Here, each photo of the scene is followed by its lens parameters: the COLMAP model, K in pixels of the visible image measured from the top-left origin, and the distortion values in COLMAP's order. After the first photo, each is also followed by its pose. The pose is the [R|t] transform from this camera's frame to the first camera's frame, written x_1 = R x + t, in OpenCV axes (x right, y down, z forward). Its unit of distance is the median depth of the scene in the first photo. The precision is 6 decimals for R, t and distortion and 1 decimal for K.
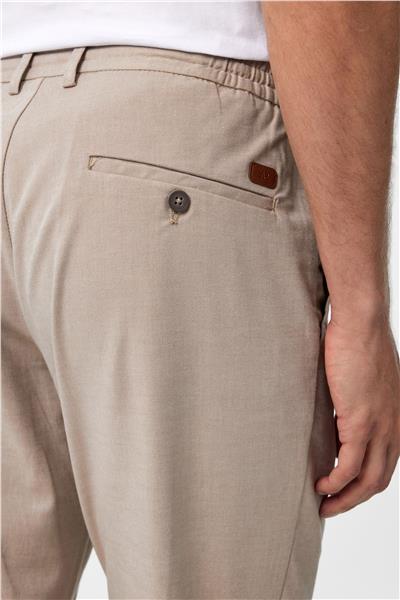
lens RADIAL K [[1230.1, 0, 199.1], [0, 1230.1, 299.3], [0, 0, 1]] dist [-0.189941, 0.000000]
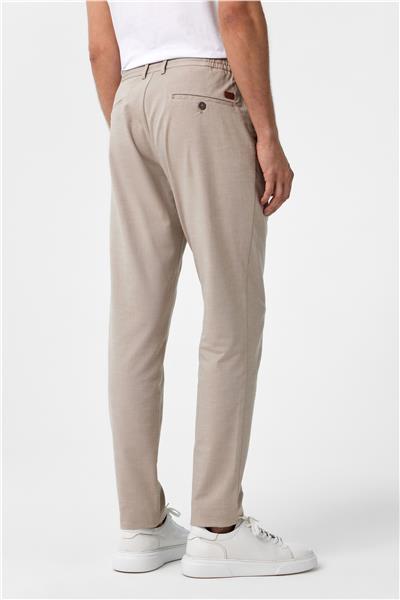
lens RADIAL K [[1230.1, 0, 200.4], [0, 1230.1, 301.0], [0, 0, 1]] dist [-0.189941, 0.000000]
pose [[0.993072, -0.099378, -0.062711, 0.119749], [0.098378, 0.994971, -0.018836, 0.453621], [0.064268, 0.012536, 0.997854, -2.013550]]
